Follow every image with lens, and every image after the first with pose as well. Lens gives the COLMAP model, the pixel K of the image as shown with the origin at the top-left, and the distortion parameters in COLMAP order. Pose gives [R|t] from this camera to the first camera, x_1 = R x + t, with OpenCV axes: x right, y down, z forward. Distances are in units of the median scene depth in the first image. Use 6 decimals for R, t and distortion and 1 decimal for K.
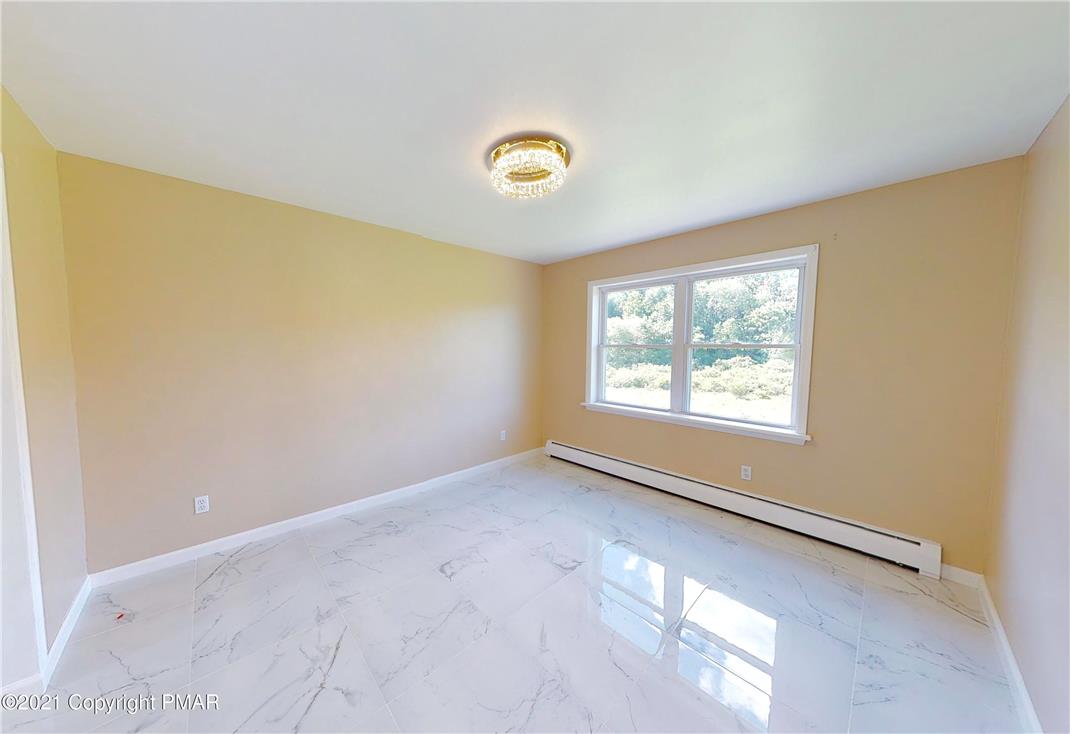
lens RADIAL K [[340.5, 0, 492.3], [0, 340.5, 367.5], [0, 0, 1]] dist [0.000912, 0.000015]
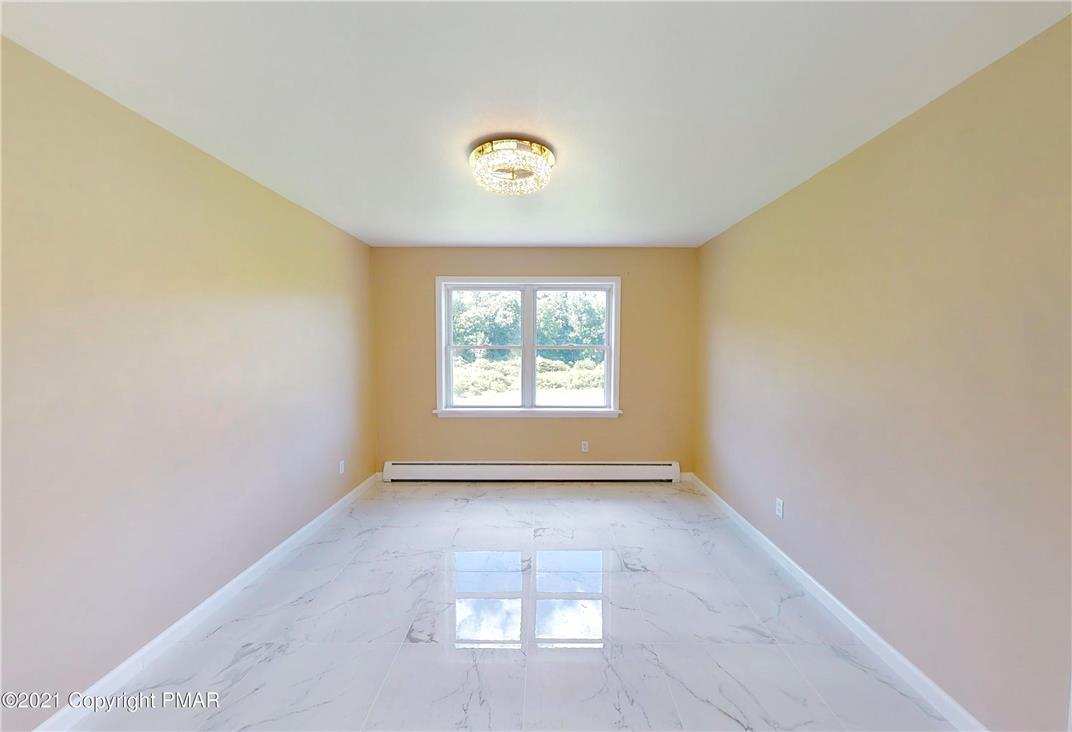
lens RADIAL K [[398.4, 0, 536.0], [0, 398.4, 366.0], [0, 0, 1]] dist [-0.000361, 0.000003]
pose [[0.659615, -0.036820, 0.750701, -0.393095], [0.047798, 0.998833, 0.006992, -0.008813], [-0.750082, 0.031270, 0.660605, 0.116455]]
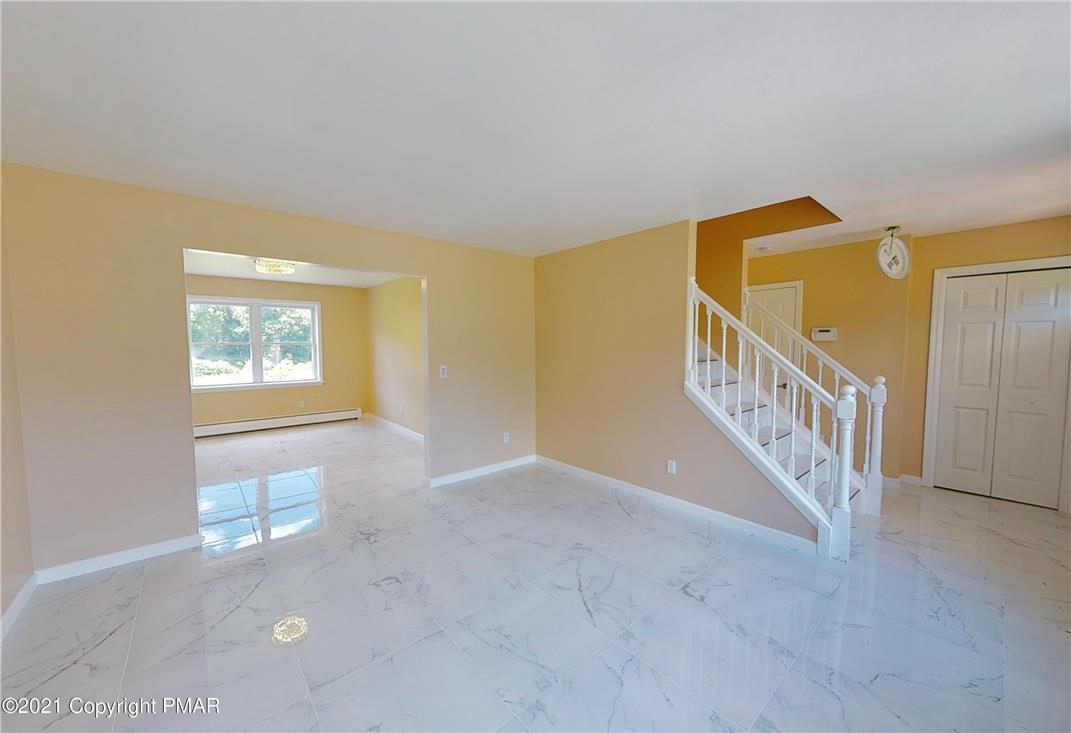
lens RADIAL K [[398.1, 0, 535.5], [0, 398.1, 366.5], [0, 0, 1]] dist [-0.000361, 0.000003]
pose [[-0.014228, -0.056296, 0.998313, -1.385829], [0.063025, 0.996378, 0.057085, 0.022074], [-0.997911, 0.063731, -0.010628, -0.344629]]
